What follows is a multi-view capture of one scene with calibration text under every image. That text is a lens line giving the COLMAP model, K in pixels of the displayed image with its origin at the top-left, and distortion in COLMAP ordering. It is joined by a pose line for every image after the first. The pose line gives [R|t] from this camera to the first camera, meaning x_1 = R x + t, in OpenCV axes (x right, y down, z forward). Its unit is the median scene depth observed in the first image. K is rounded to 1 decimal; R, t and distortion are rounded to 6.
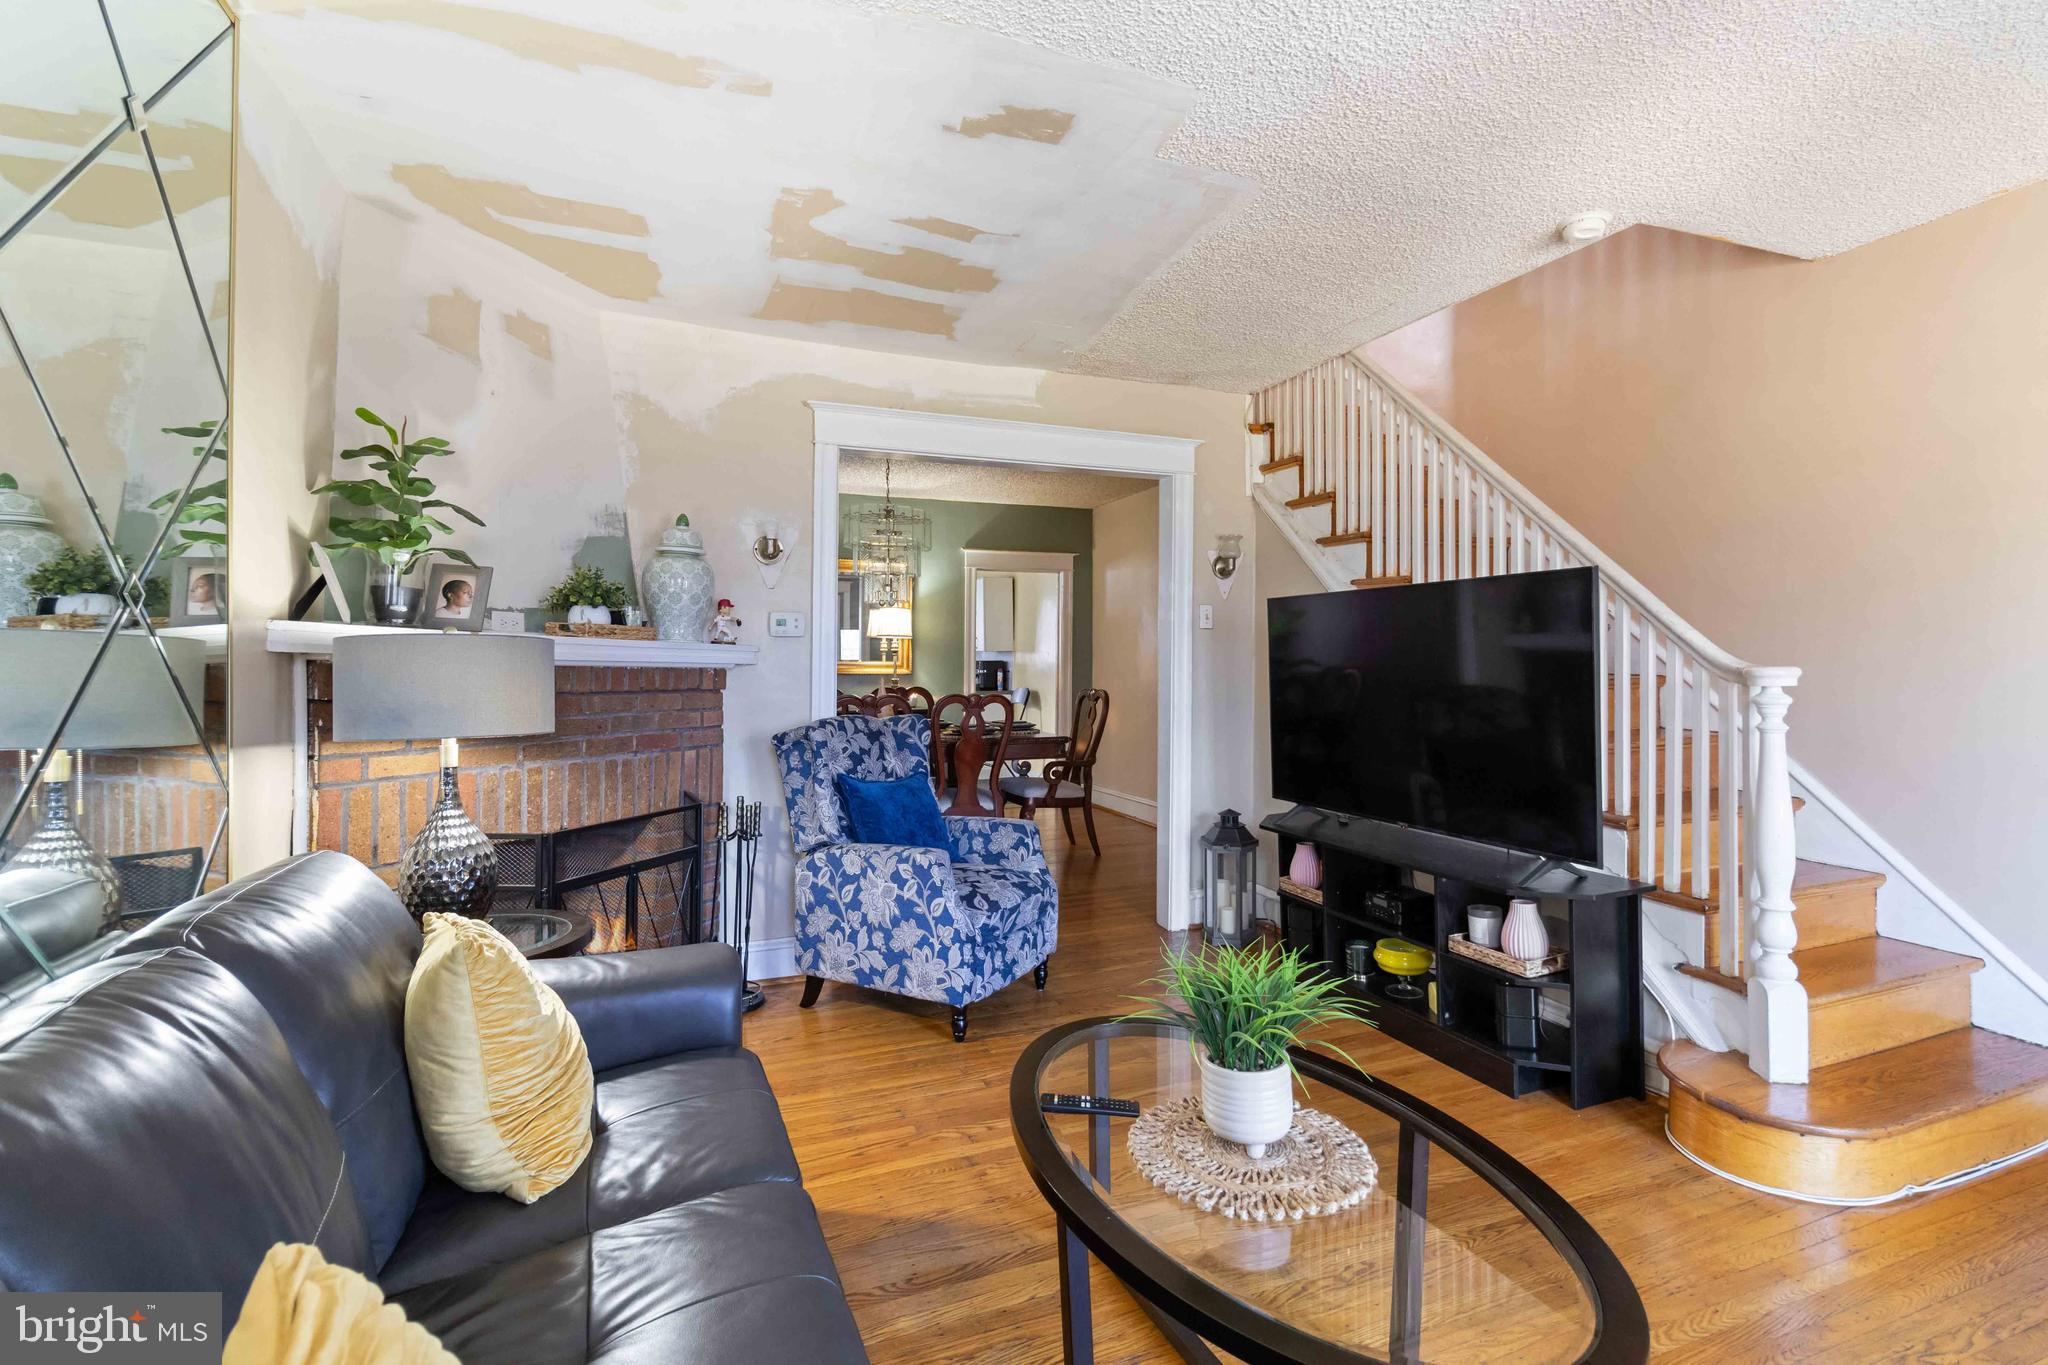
lens RADIAL K [[957.0, 0, 1003.2], [0, 957.0, 676.0], [0, 0, 1]] dist [0.003929, 0.000440]
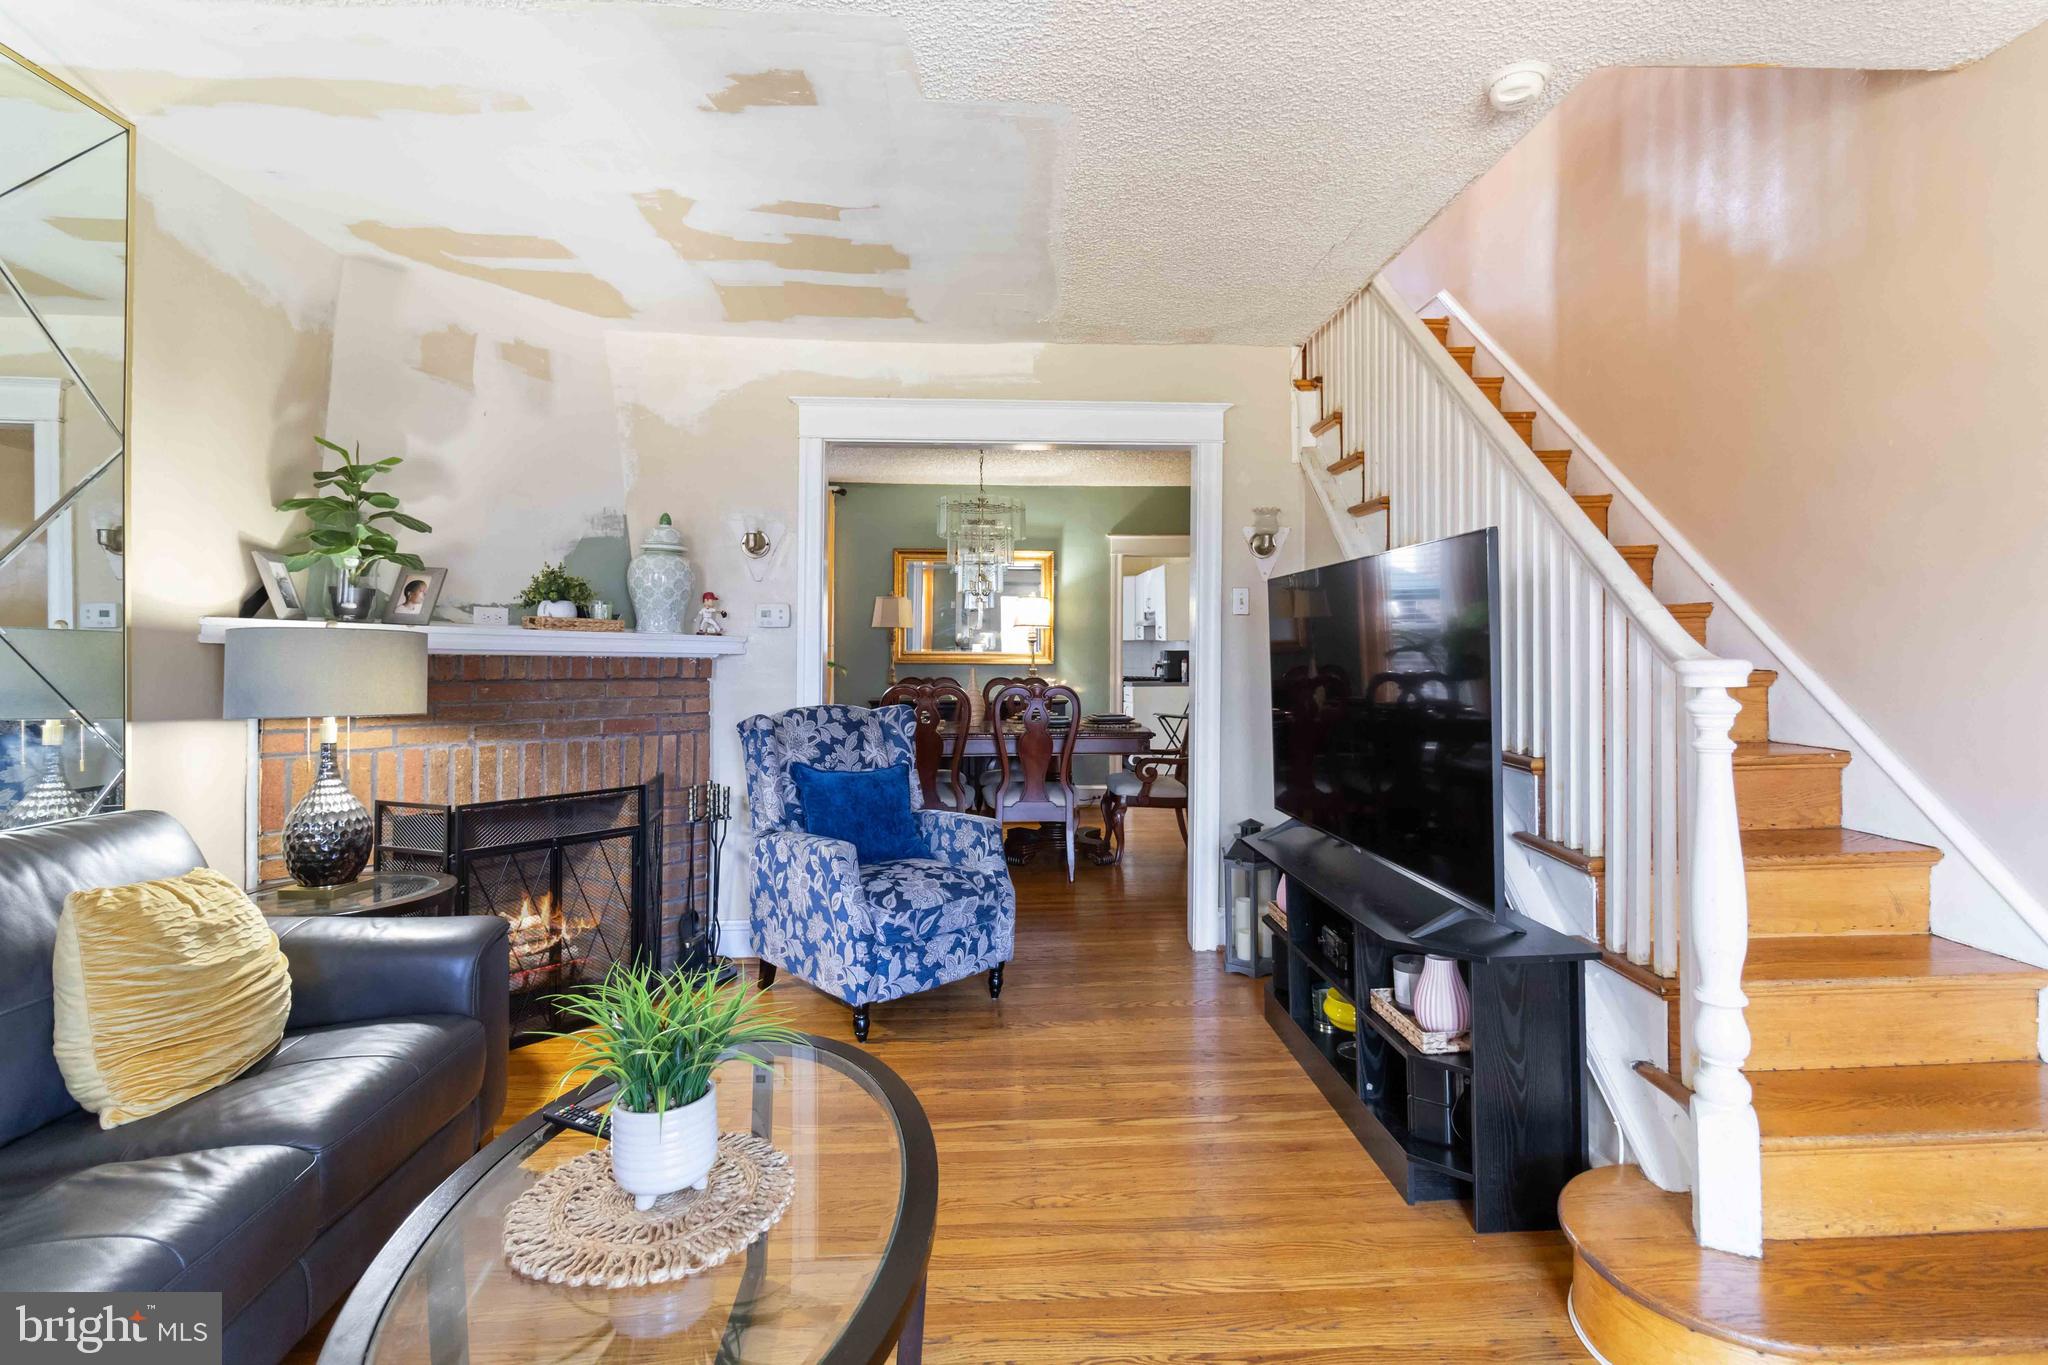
lens RADIAL K [[957.0, 0, 1016.7], [0, 957.0, 666.0], [0, 0, 1]] dist [0.003929, 0.000440]
pose [[0.947308, 0.005173, -0.320282, 0.412295], [-0.005398, 0.999985, 0.000185, -0.001439], [0.320278, 0.001553, 0.947322, 0.125475]]
